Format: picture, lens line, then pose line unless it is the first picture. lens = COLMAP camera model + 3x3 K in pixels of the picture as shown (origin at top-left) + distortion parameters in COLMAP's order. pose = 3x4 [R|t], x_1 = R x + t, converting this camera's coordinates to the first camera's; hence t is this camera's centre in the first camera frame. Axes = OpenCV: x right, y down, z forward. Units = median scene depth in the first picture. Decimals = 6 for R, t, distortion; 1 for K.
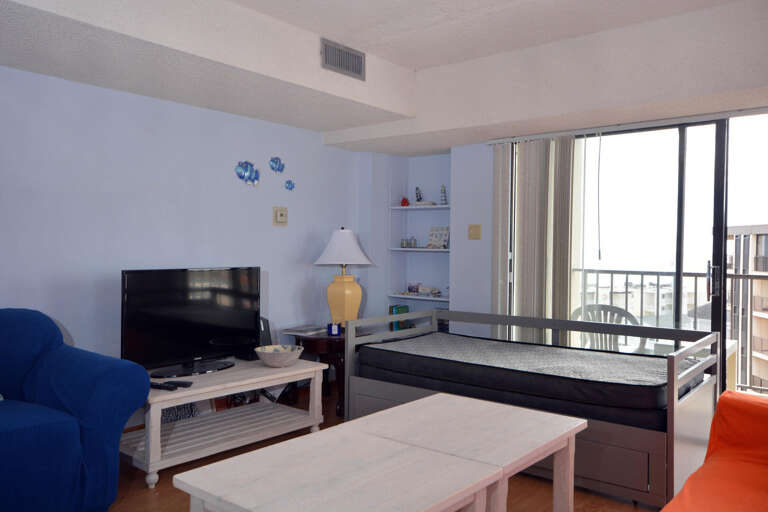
lens RADIAL K [[628.0, 0, 384.0], [0, 628.0, 256.0], [0, 0, 1]] dist [-0.039215, 0.138508]
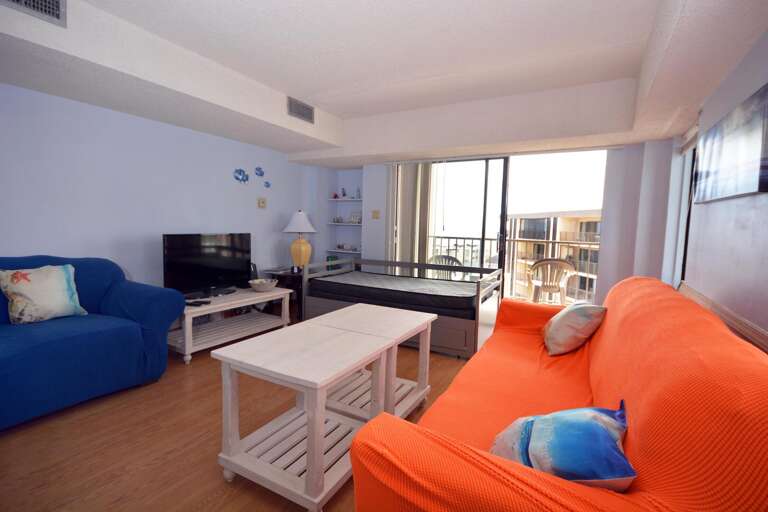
lens RADIAL K [[361.4, 0, 384.0], [0, 361.4, 256.0], [0, 0, 1]] dist [-0.001383, -0.000160]
pose [[0.984593, -0.002189, 0.174850, -0.013696], [-0.011137, 0.997106, 0.075198, 0.001500], [-0.174509, -0.075987, 0.981719, -0.019660]]
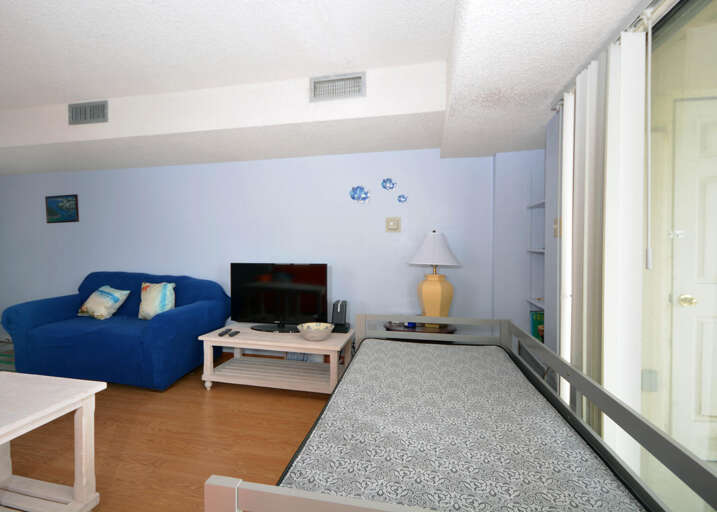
lens RADIAL K [[380.1, 0, 358.5], [0, 380.1, 256.0], [0, 0, 1]] dist [0.001032, 0.000246]
pose [[0.416522, 0.008470, -0.909086, 0.544560], [-0.011075, 0.999930, 0.004242, -0.003592], [0.909058, 0.008302, 0.416587, 0.685569]]
